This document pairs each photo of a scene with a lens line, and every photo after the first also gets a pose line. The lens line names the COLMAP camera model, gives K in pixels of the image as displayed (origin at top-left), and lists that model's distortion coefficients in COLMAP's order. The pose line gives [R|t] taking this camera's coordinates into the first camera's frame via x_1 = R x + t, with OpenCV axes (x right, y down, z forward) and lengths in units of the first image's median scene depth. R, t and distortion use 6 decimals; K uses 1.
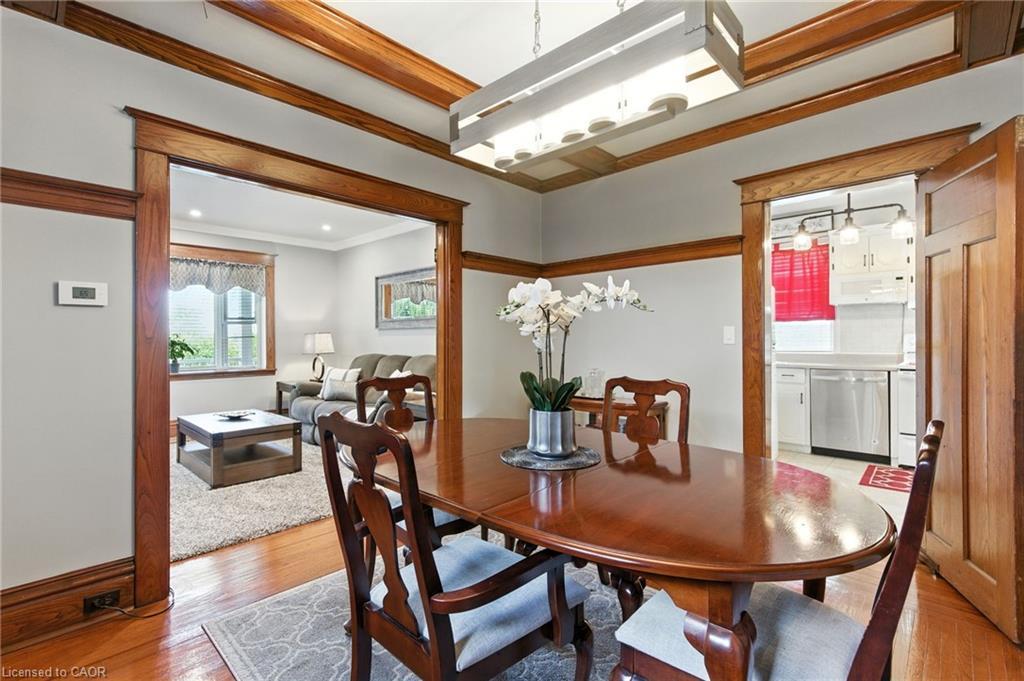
lens RADIAL K [[469.4, 0, 511.6], [0, 469.4, 339.9], [0, 0, 1]] dist [-0.002253, -0.000117]
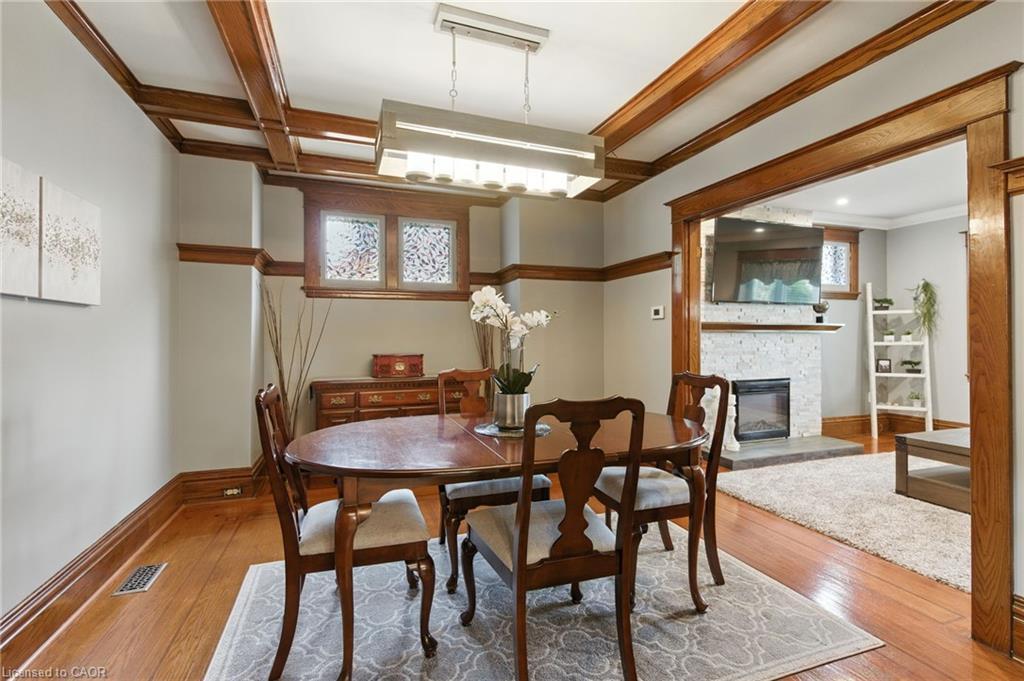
lens RADIAL K [[469.4, 0, 512.8], [0, 469.4, 335.5], [0, 0, 1]] dist [-0.002253, -0.000117]
pose [[-0.450671, 0.001112, -0.892689, 0.727090], [-0.000424, 0.999999, 0.001460, -0.006090], [0.892690, 0.001036, -0.450670, 0.935419]]
